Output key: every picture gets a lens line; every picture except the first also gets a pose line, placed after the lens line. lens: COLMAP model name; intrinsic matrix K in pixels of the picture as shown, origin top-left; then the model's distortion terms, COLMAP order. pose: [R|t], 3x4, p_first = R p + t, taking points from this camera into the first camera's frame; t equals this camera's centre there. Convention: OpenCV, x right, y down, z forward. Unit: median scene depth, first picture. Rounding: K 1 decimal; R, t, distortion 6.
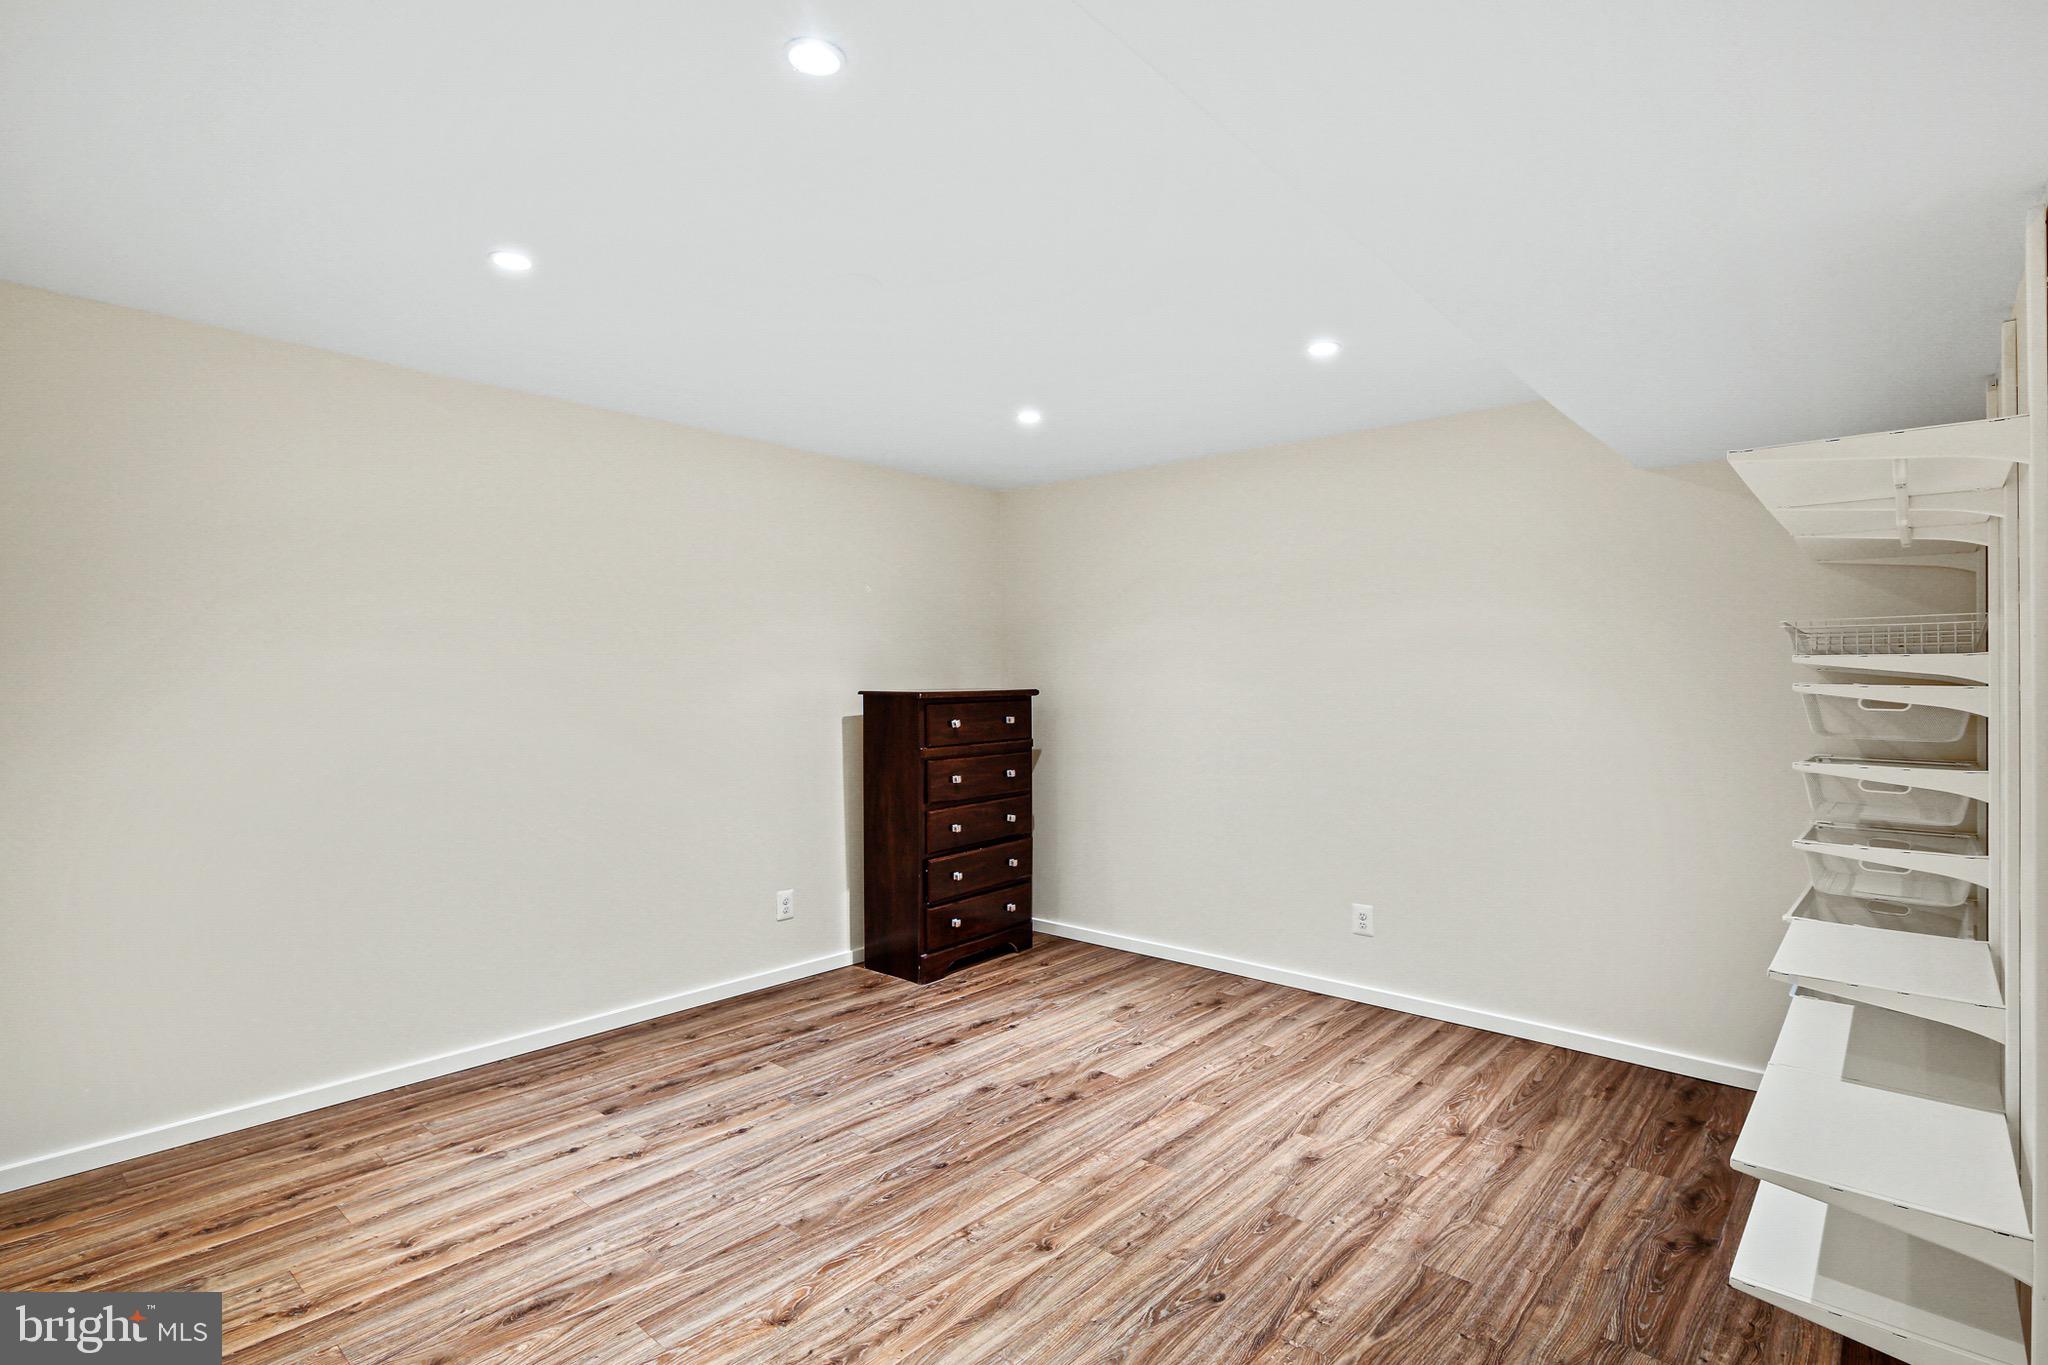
lens RADIAL K [[1003.7, 0, 1025.5], [0, 1003.7, 679.0], [0, 0, 1]] dist [0.001741, -0.000078]
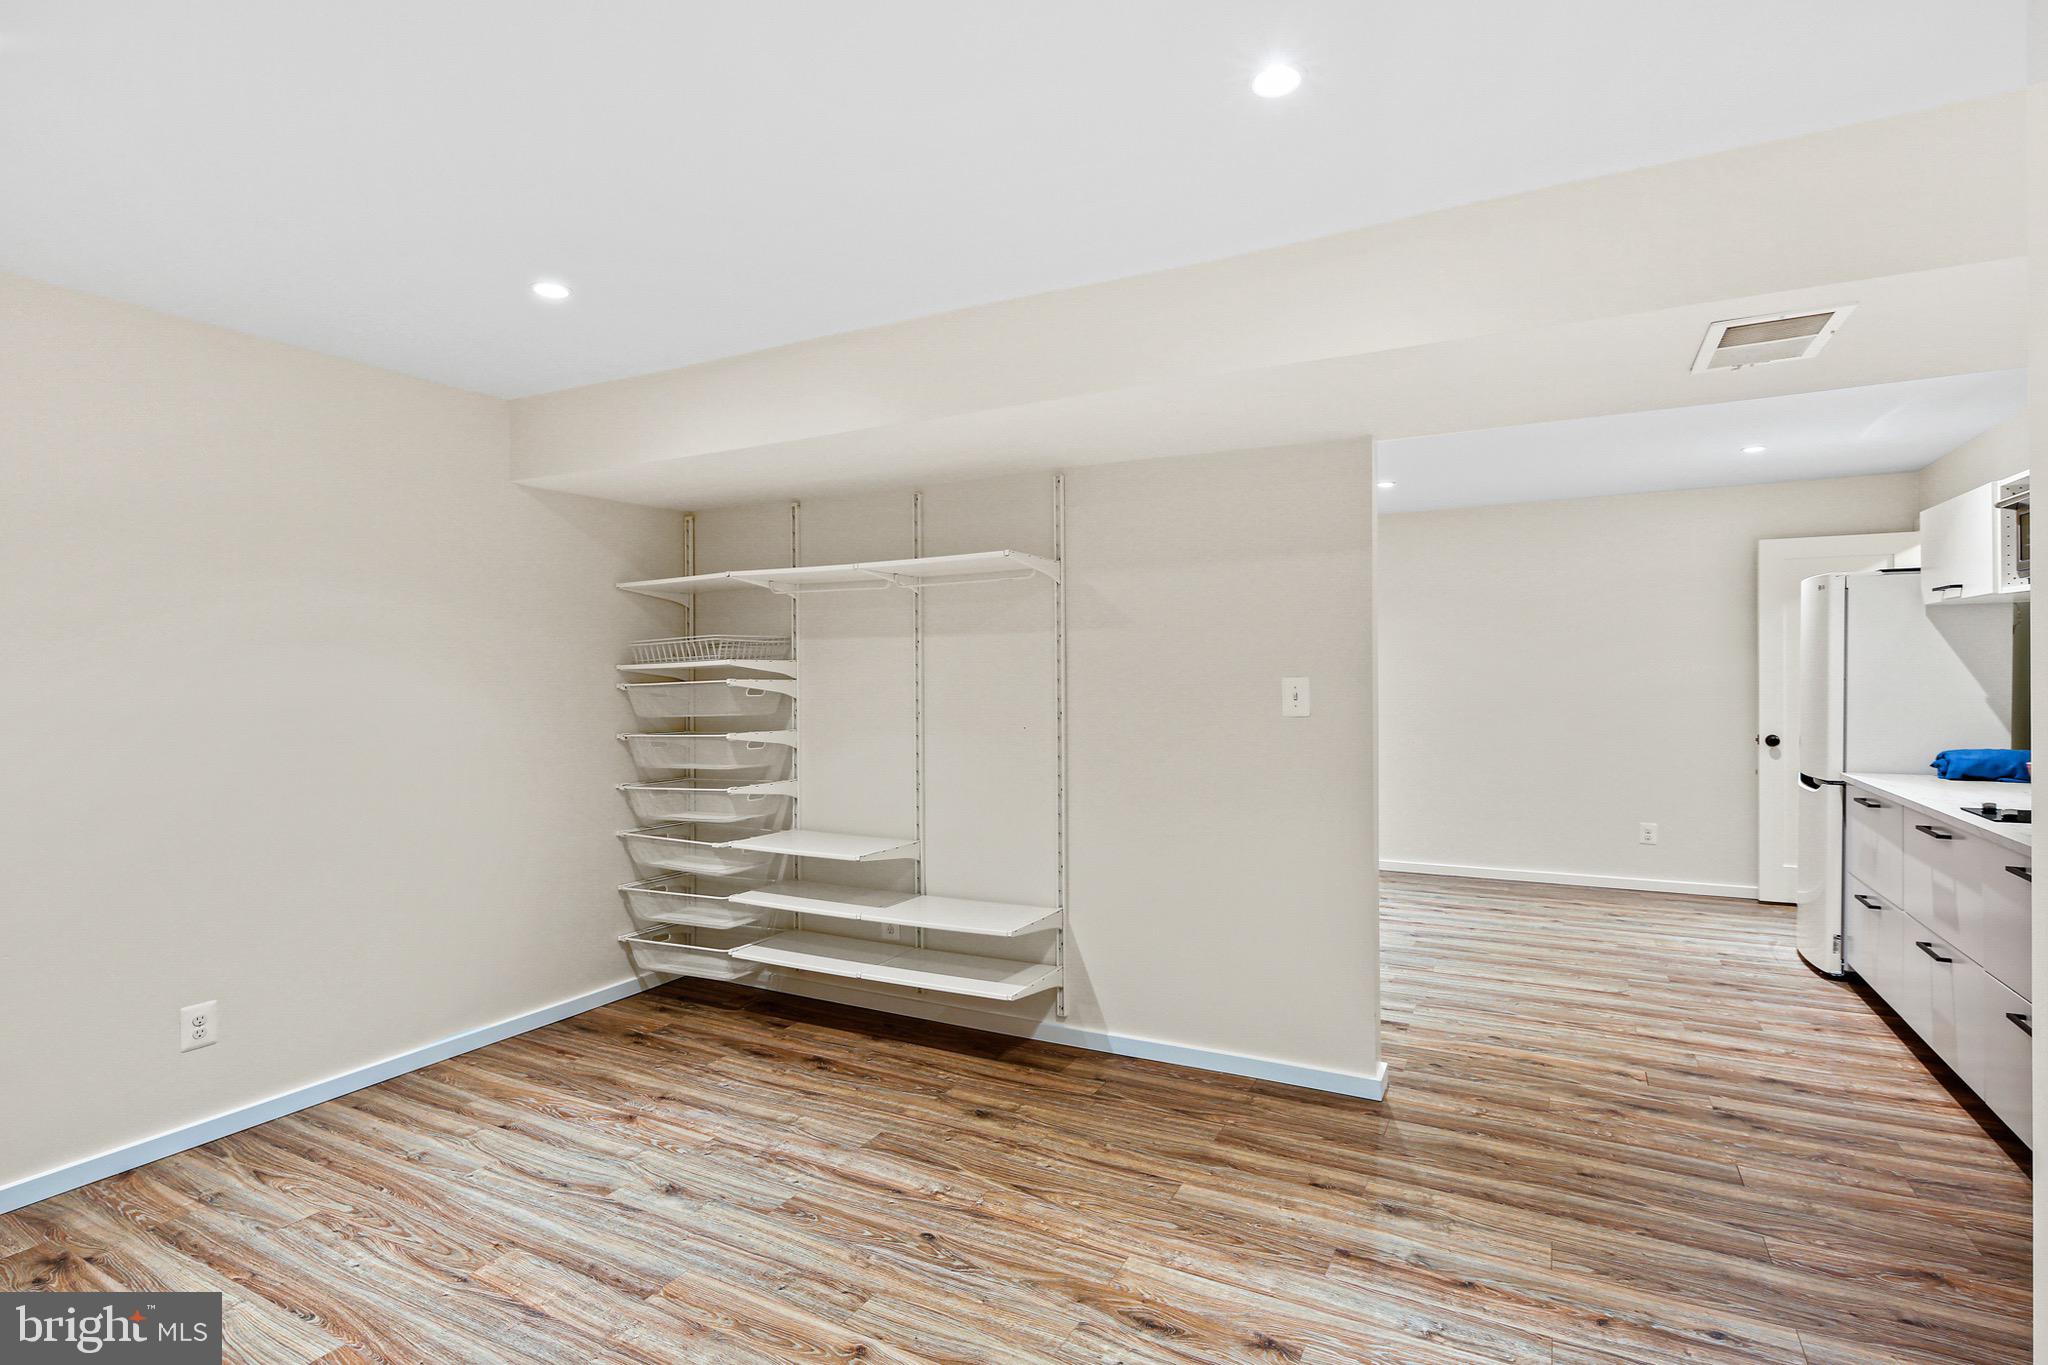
lens RADIAL K [[1003.7, 0, 1023.4], [0, 1003.7, 680.7], [0, 0, 1]] dist [0.001741, -0.000078]
pose [[-0.240209, -0.002150, 0.970719, -0.650441], [0.006245, 0.999973, 0.003760, 0.003790], [-0.970701, 0.006966, -0.240189, 0.839246]]
